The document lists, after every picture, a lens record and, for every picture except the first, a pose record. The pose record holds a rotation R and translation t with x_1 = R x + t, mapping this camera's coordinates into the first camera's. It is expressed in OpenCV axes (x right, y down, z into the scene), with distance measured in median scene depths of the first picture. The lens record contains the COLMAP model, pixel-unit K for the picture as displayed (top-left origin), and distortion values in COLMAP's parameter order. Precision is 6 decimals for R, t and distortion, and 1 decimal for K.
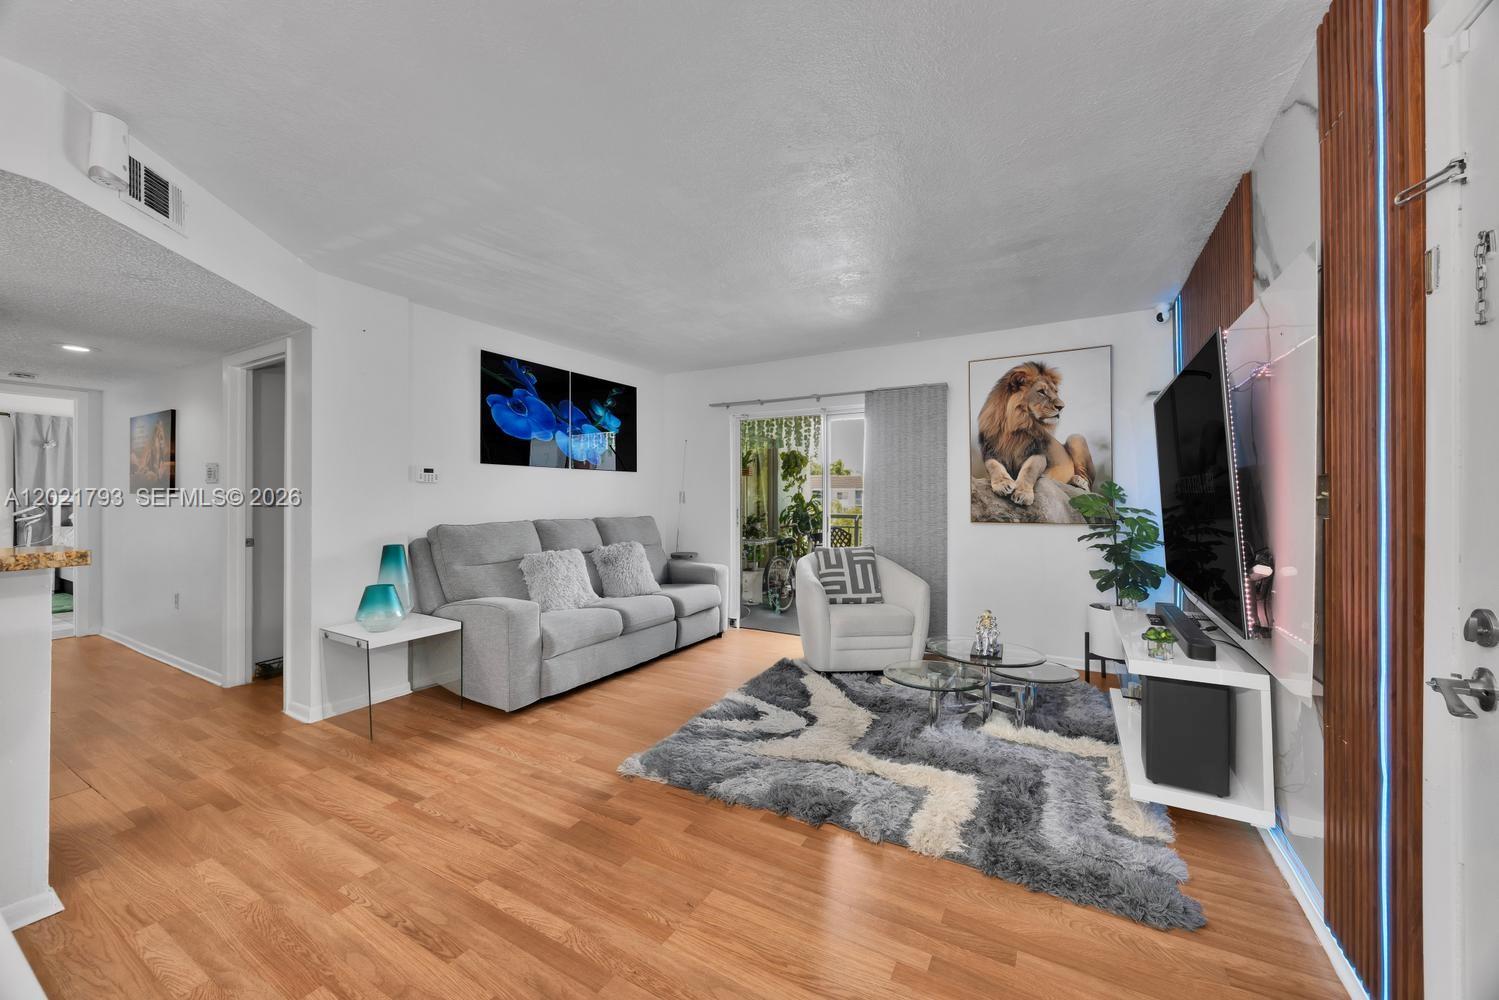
lens RADIAL K [[566.8, 0, 750.6], [0, 566.8, 498.7], [0, 0, 1]] dist [-0.003515, 0.000813]
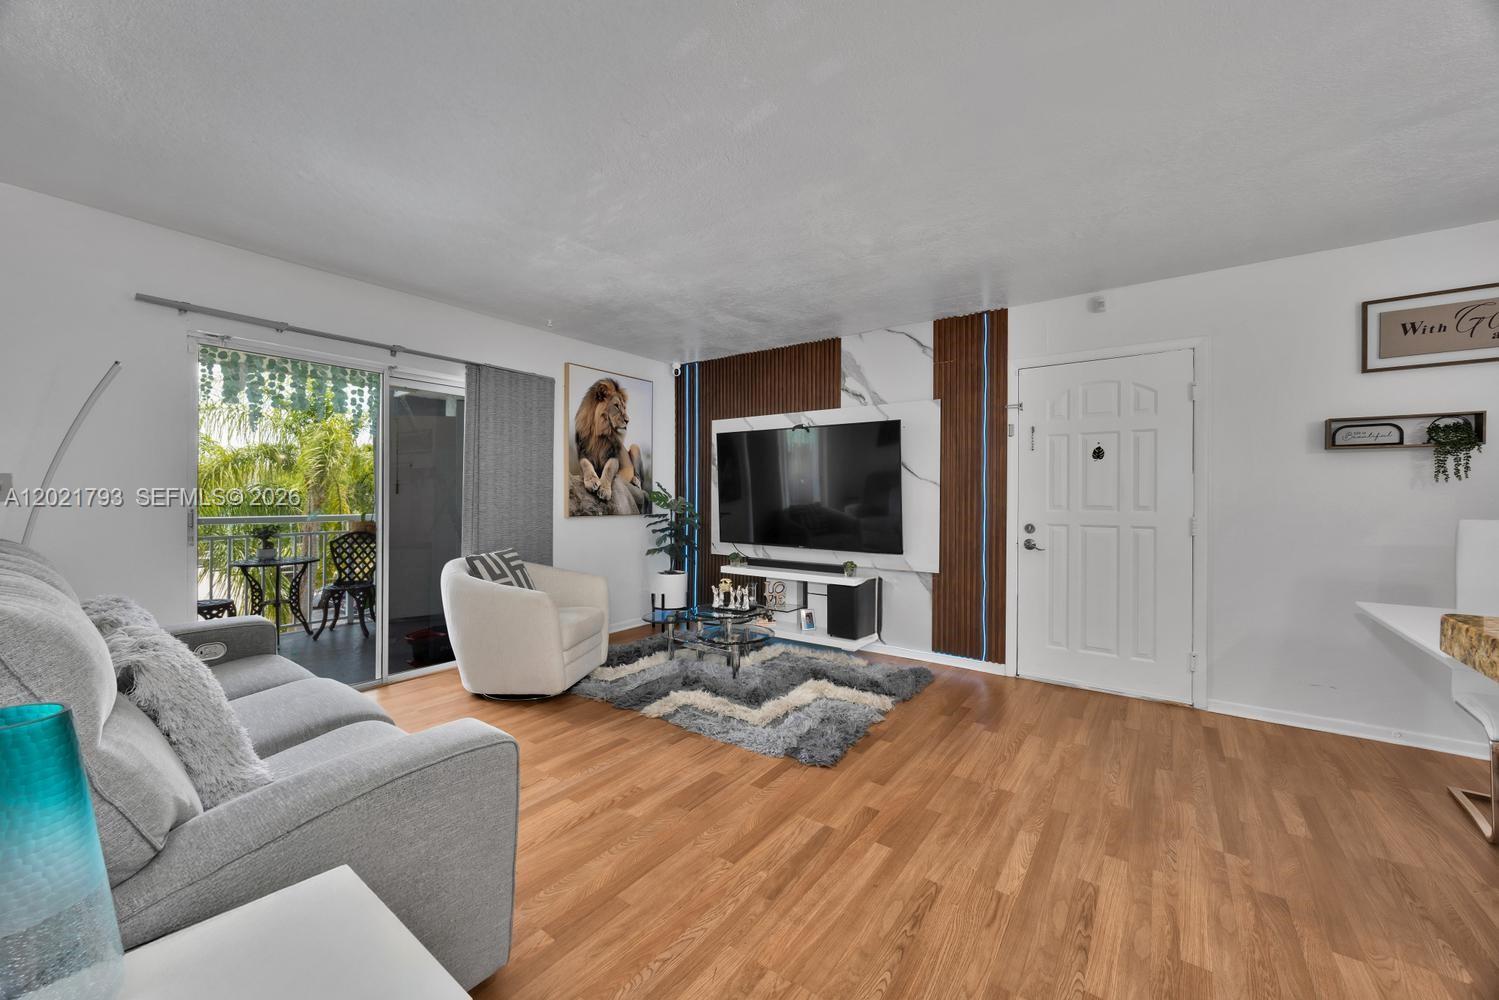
lens RADIAL K [[566.8, 0, 750.1], [0, 566.8, 498.5], [0, 0, 1]] dist [-0.003515, 0.000813]
pose [[0.113016, -0.003445, 0.993587, -0.696062], [-0.002963, 0.999988, 0.003804, 0.003135], [-0.993589, -0.003374, 0.113004, 0.619880]]
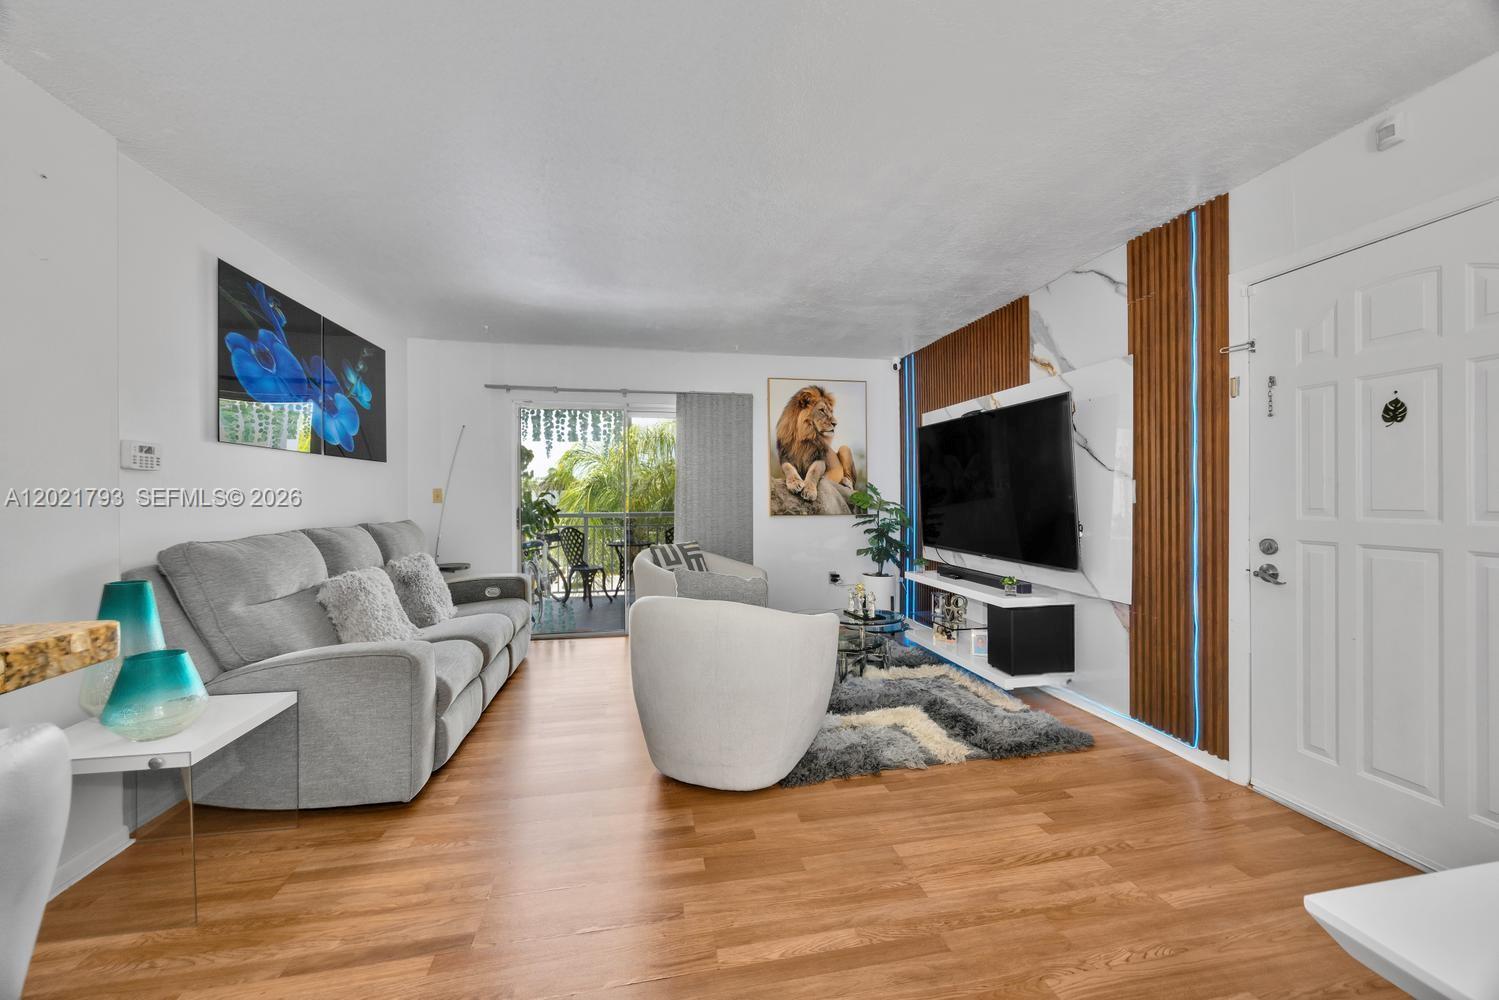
lens RADIAL K [[566.8, 0, 751.4], [0, 566.8, 497.7], [0, 0, 1]] dist [-0.003515, 0.000813]
pose [[0.756935, -0.006249, 0.653461, -0.460593], [0.006317, 0.999978, 0.002246, 0.001777], [-0.653460, 0.002428, 0.756957, 0.157253]]
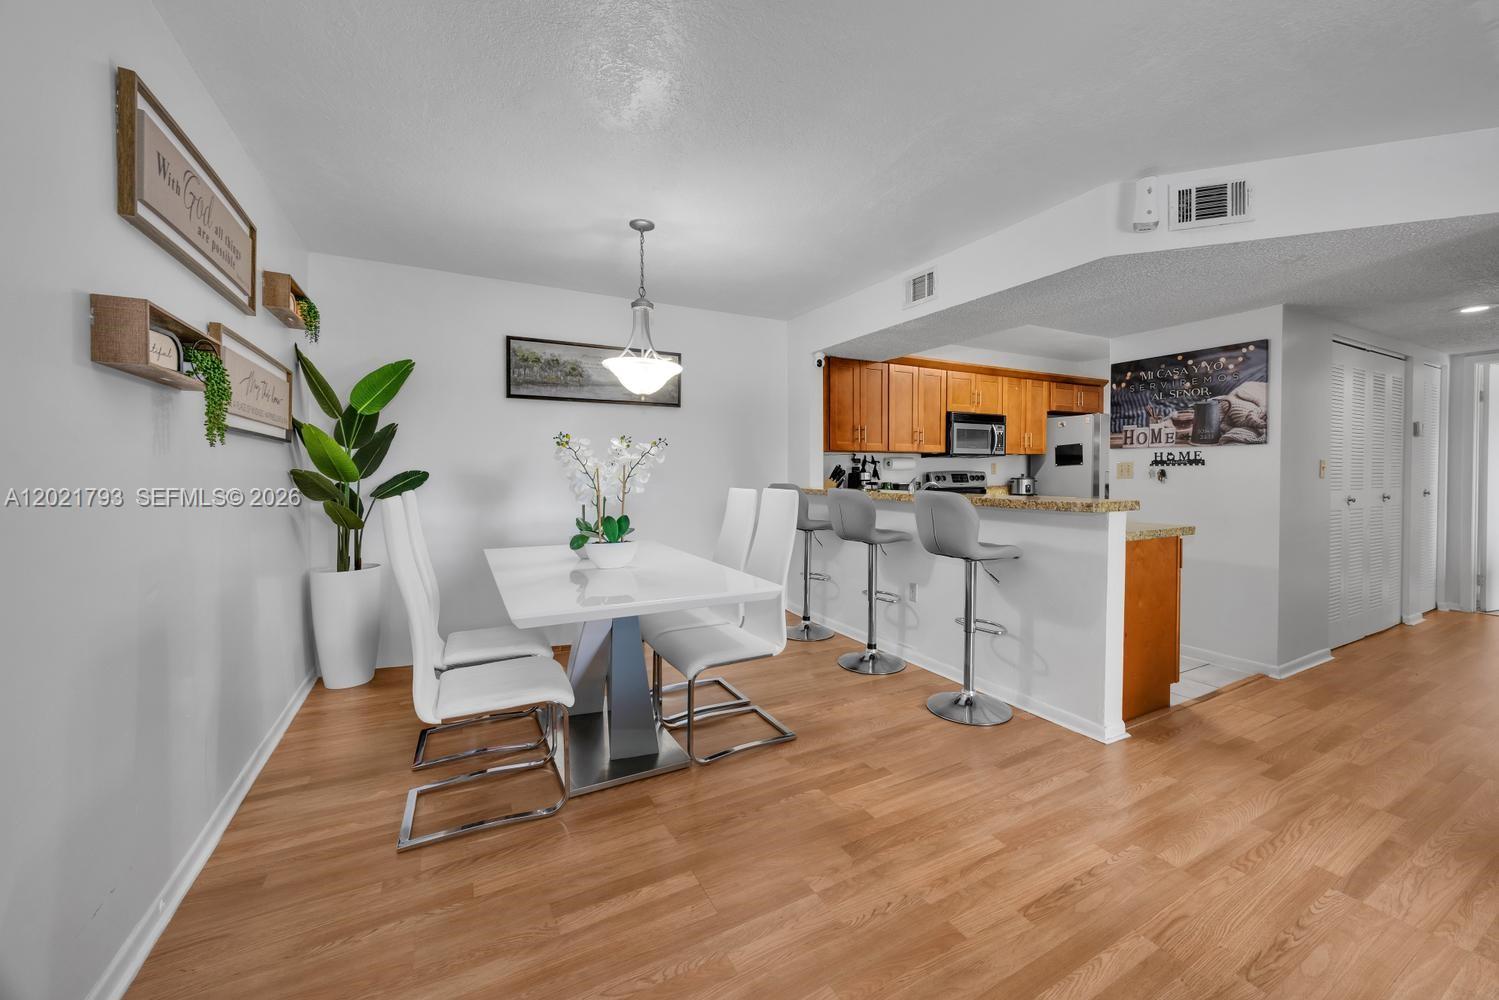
lens RADIAL K [[583.0, 0, 772.1], [0, 583.0, 482.9], [0, 0, 1]] dist [-0.002485, 0.000363]
pose [[-0.515685, 0.017033, -0.856609, 0.234889], [0.003144, 0.999833, 0.017988, 0.004615], [0.856773, 0.006583, -0.515652, 0.451269]]
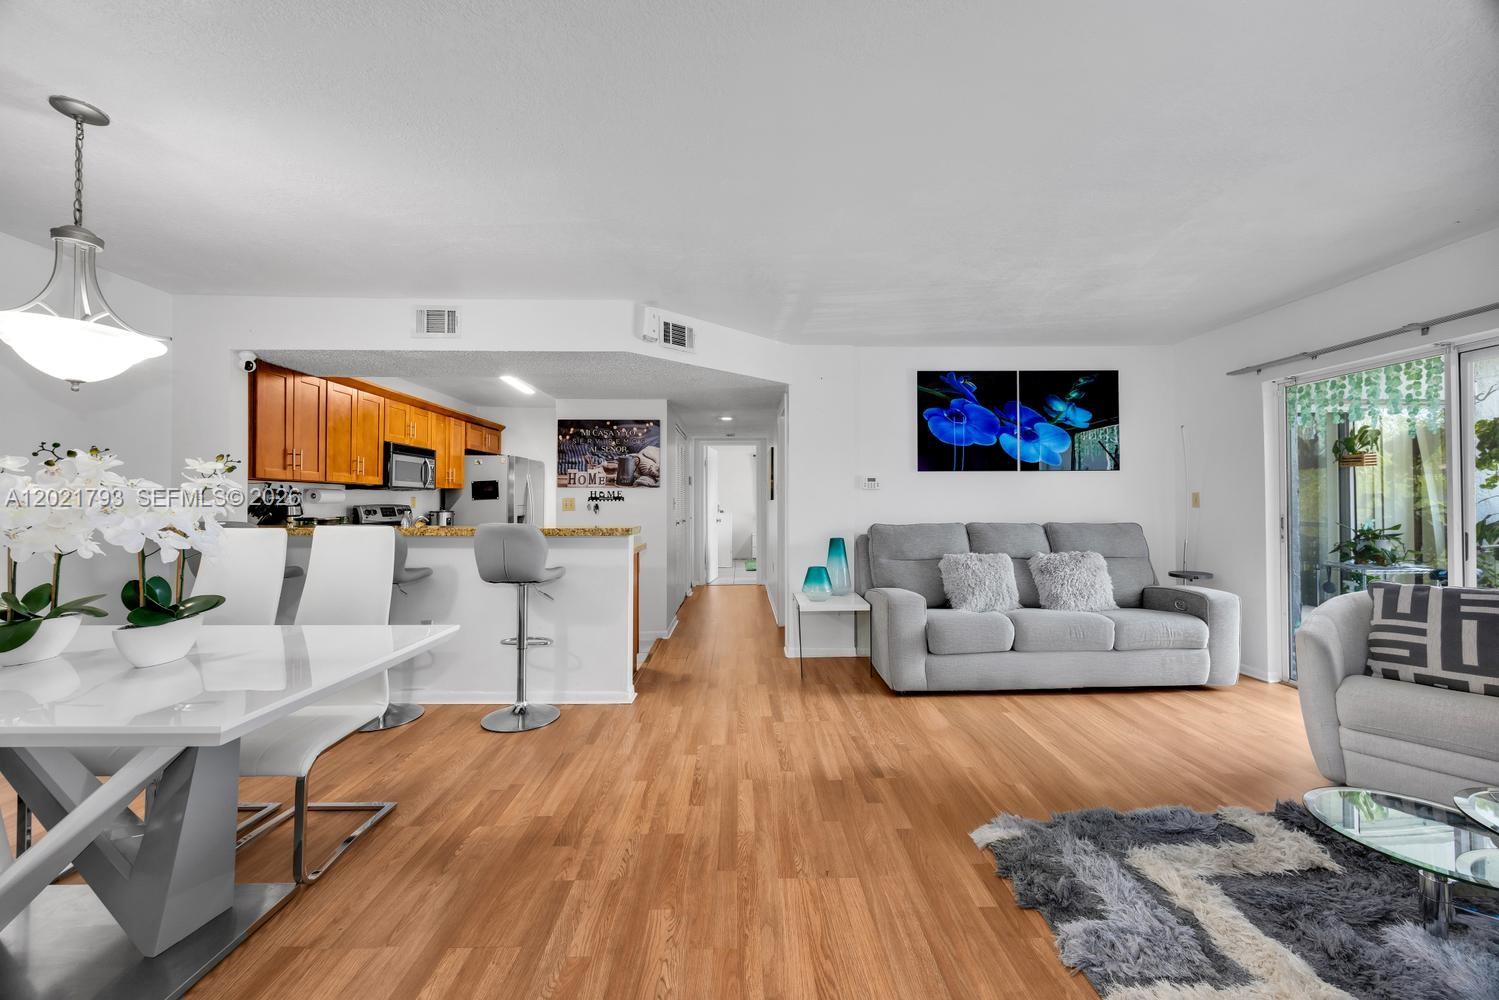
lens RADIAL K [[566.8, 0, 750.3], [0, 566.8, 498.3], [0, 0, 1]] dist [-0.003515, 0.000813]
pose [[0.512896, -0.008742, -0.858406, 0.339223], [0.002091, 0.999958, -0.008934, 0.001433], [0.858448, 0.002788, 0.512893, 0.137691]]
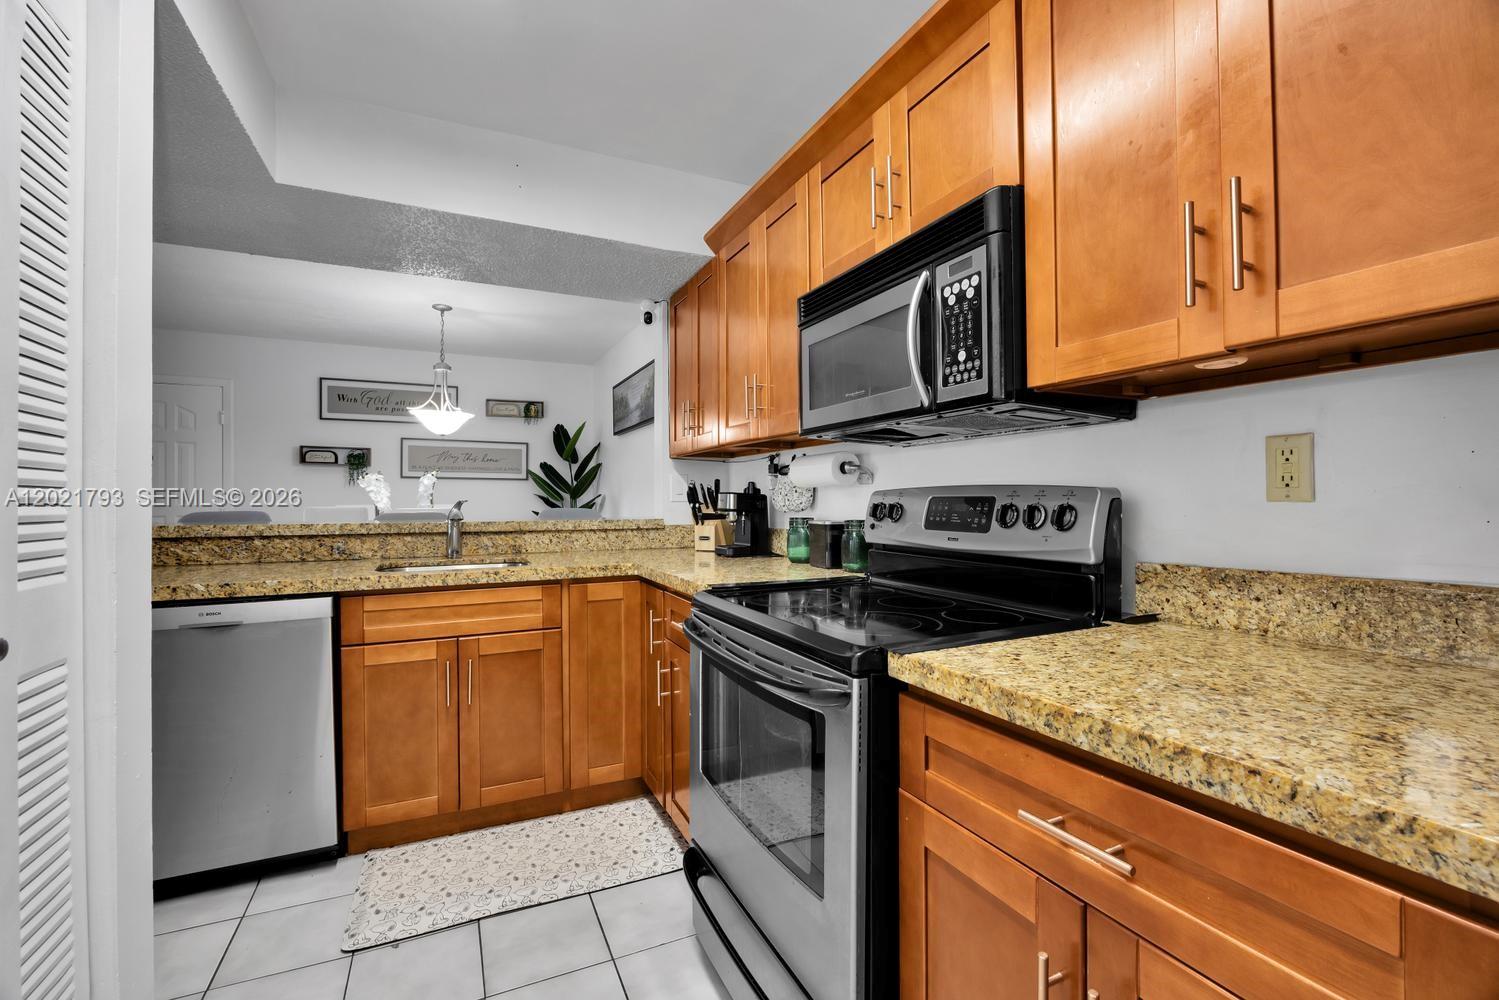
lens RADIAL K [[632.1, 0, 748.2], [0, 632.1, 495.7], [0, 0, 1]] dist [-0.002839, 0.000468]
pose [[-0.822945, 0.001201, 0.568120, -1.435834], [-0.001919, 0.999986, -0.004893, 0.010969], [-0.568118, -0.005116, -0.822931, 0.510118]]
